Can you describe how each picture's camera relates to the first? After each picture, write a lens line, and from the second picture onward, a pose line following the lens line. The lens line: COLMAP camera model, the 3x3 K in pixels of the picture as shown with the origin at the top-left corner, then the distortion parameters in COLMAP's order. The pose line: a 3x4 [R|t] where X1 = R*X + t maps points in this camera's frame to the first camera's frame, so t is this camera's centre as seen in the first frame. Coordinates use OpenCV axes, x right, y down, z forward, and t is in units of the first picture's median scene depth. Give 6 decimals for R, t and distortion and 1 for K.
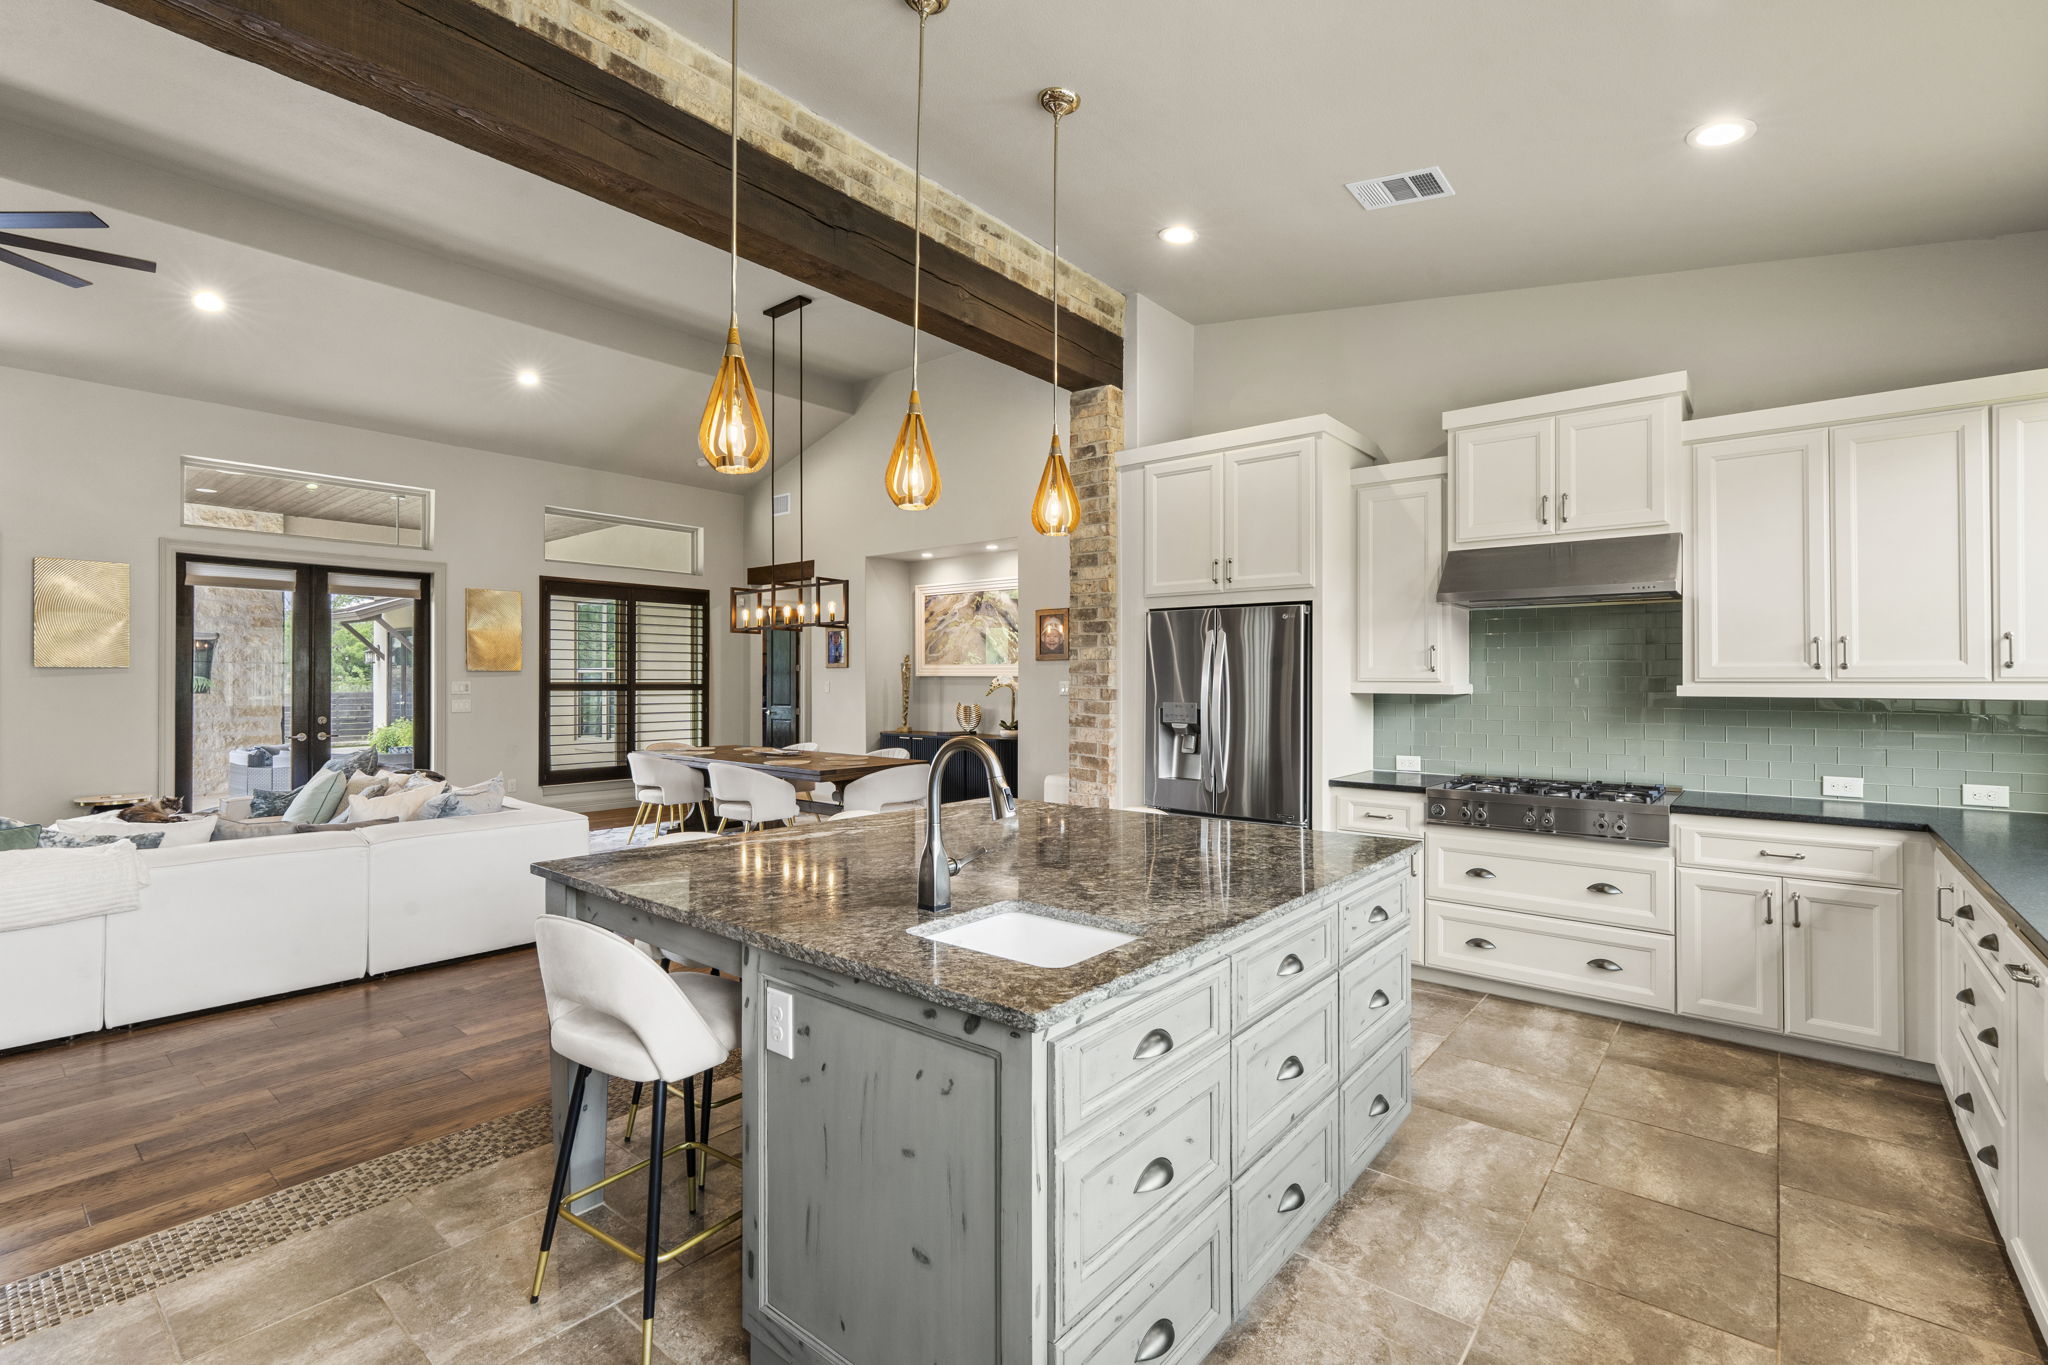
lens RADIAL K [[923.0, 0, 1024.0], [0, 923.0, 682.5], [0, 0, 1]] dist [-0.001930, 0.000685]
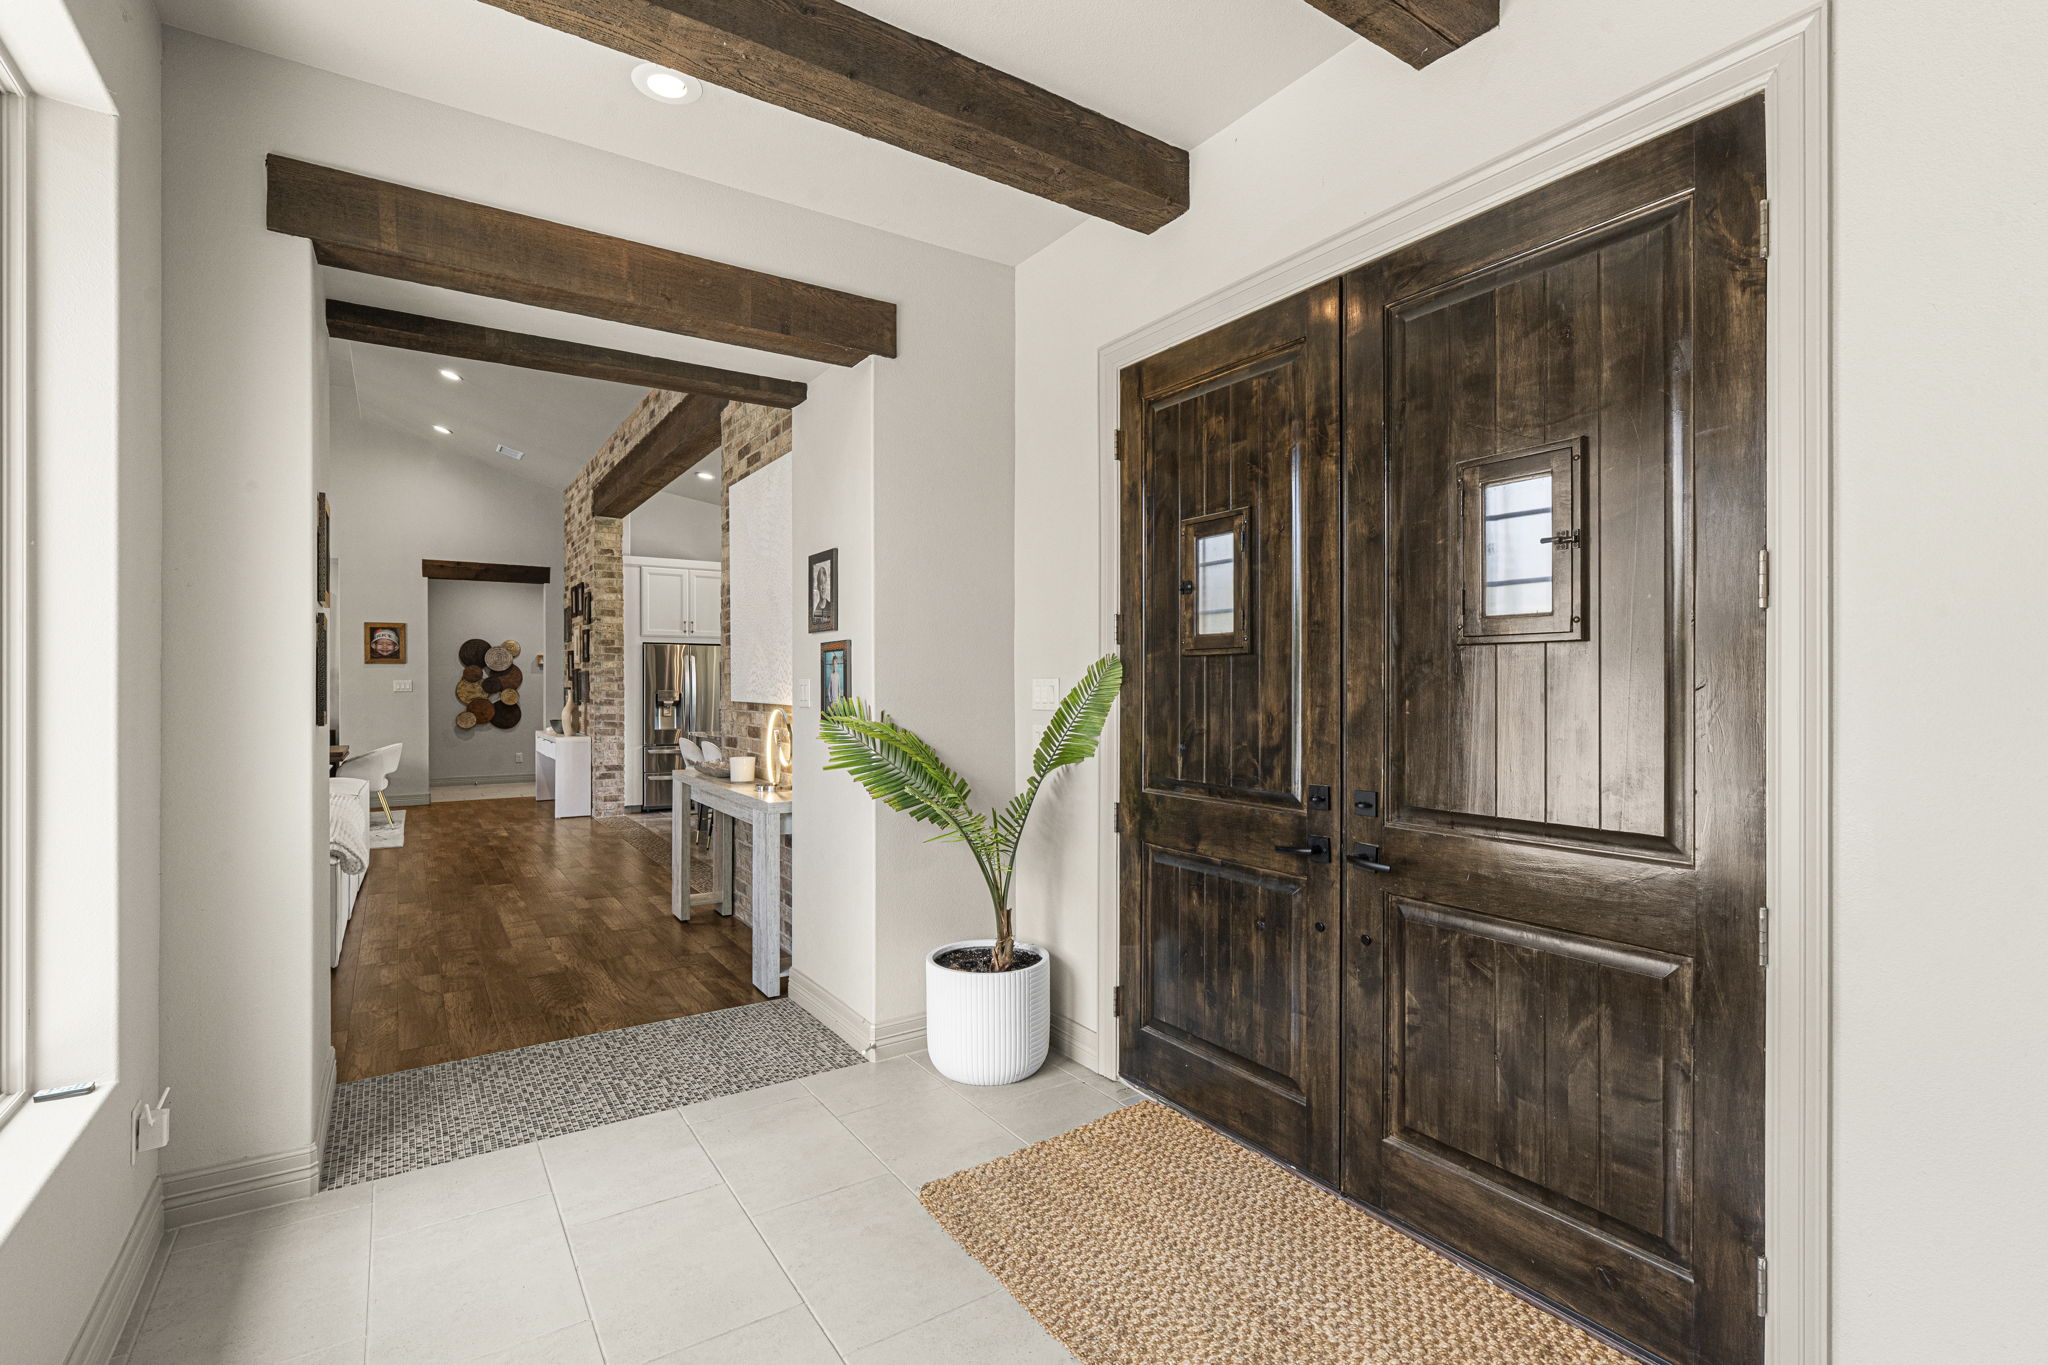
lens RADIAL K [[923.0, 0, 1024.0], [0, 923.0, 682.5], [0, 0, 1]] dist [-0.001930, 0.000685]
pose [[0.287032, -0.001174, 0.957920, -1.427919], [0.001010, 0.999999, 0.000923, 0.002614], [-0.957920, 0.000703, 0.287033, -0.293540]]
